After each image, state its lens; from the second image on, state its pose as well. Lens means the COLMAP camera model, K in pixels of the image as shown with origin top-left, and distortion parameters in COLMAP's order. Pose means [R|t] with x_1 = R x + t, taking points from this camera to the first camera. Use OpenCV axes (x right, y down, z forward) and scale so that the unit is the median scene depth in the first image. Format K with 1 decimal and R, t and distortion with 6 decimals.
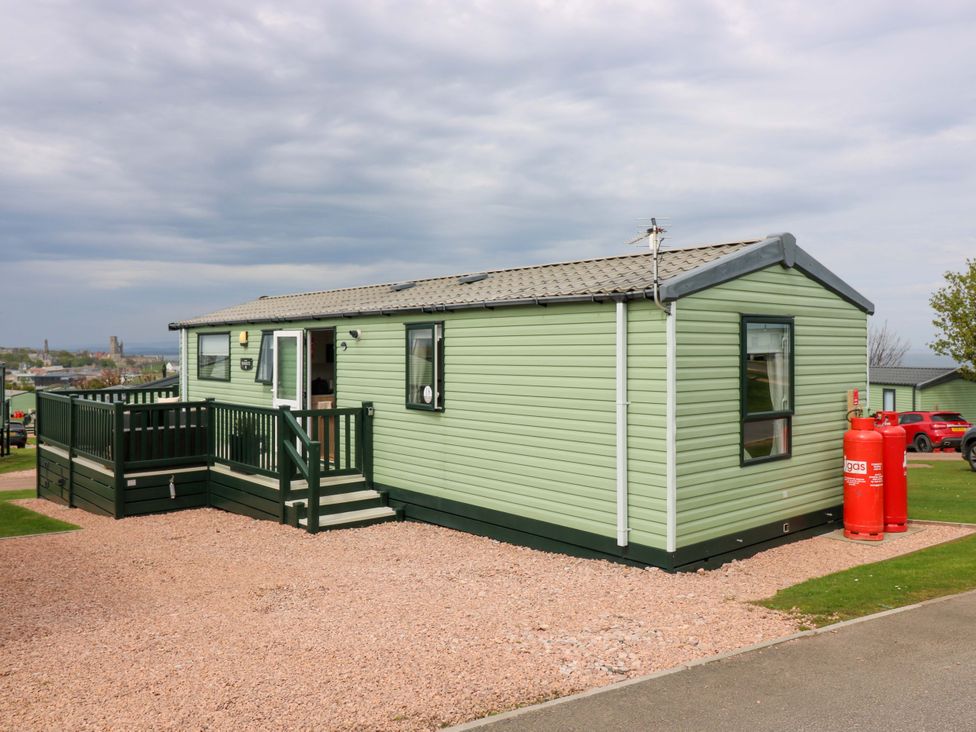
lens RADIAL K [[786.8, 0, 486.8], [0, 786.8, 349.5], [0, 0, 1]] dist [0.005784, 0.001391]
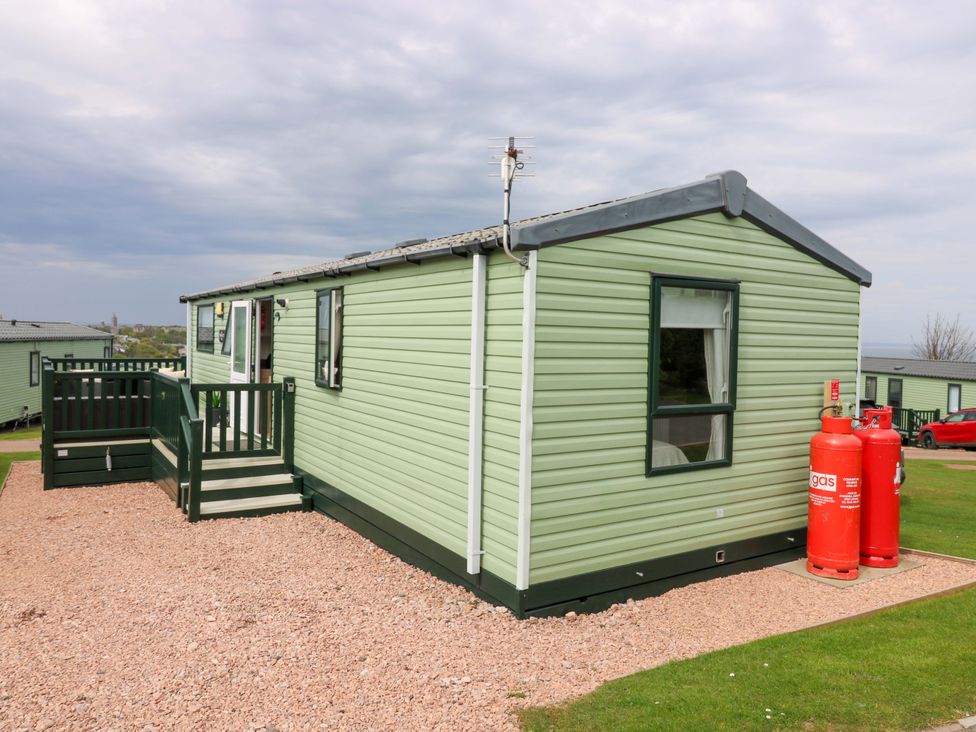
lens RADIAL K [[700.2, 0, 492.6], [0, 700.2, 349.5], [0, 0, 1]] dist [0.003610, -0.001779]
pose [[0.990681, 0.026621, -0.133576, 0.236559], [-0.024115, 0.999502, 0.020341, 0.015307], [0.134051, -0.016930, 0.990830, 0.284524]]
